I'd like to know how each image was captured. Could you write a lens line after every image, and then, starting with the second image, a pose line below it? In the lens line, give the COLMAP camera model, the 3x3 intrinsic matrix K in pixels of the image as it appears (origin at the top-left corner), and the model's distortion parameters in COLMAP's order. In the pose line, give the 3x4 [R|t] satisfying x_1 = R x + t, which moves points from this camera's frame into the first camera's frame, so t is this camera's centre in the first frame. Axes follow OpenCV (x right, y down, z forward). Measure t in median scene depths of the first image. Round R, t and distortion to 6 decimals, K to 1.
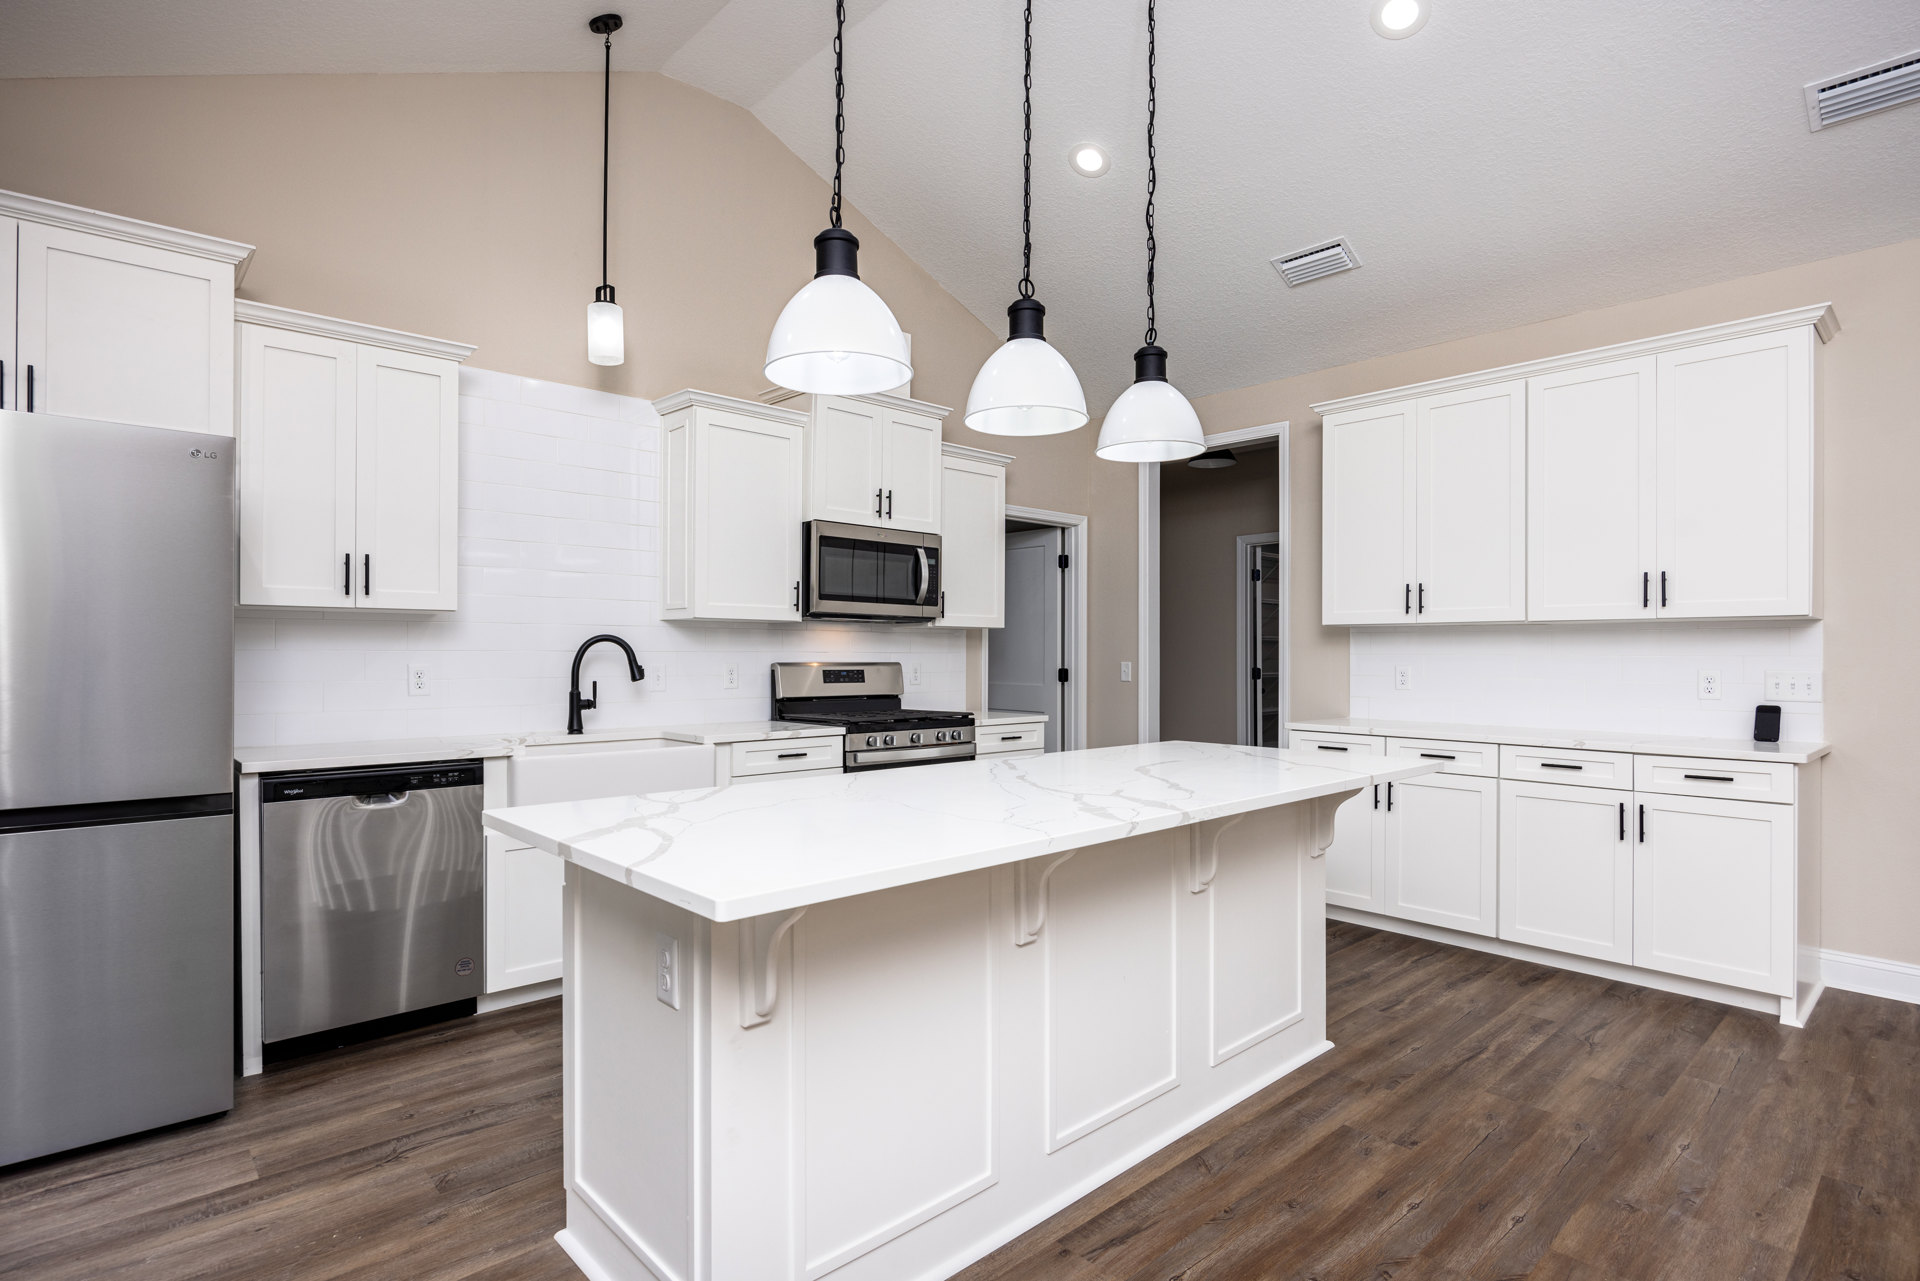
lens RADIAL K [[958.2, 0, 955.5], [0, 958.2, 655.1], [0, 0, 1]] dist [-0.010573, 0.001467]
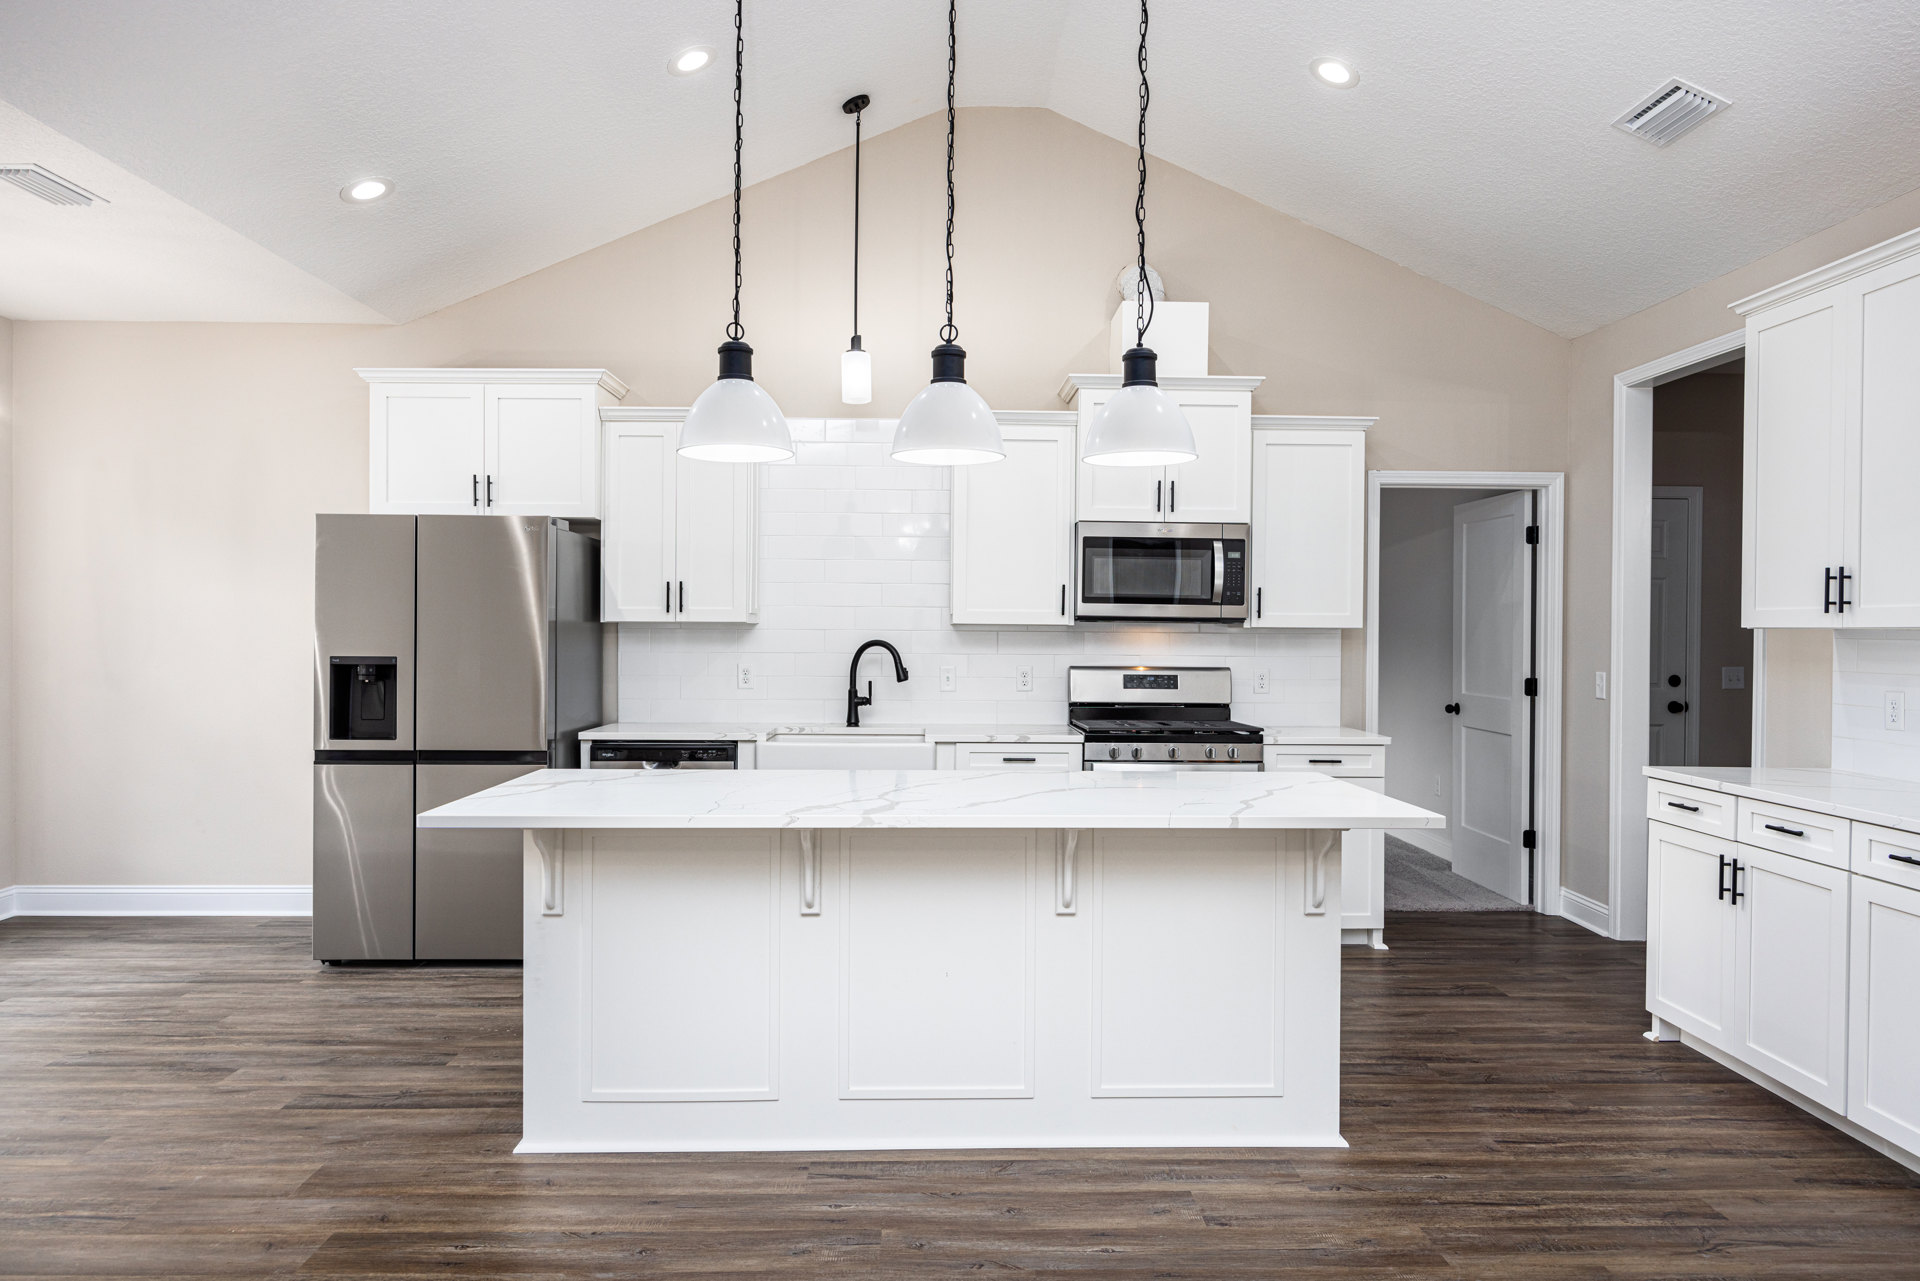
lens RADIAL K [[1228.7, 0, 960.3], [0, 1228.7, 643.5], [0, 0, 1]] dist [-0.000064, -0.003982]
pose [[0.754857, 0.009344, -0.655822, 0.667239], [-0.005943, 0.999955, 0.007407, -0.028845], [0.655862, -0.001693, 0.754879, -0.025962]]
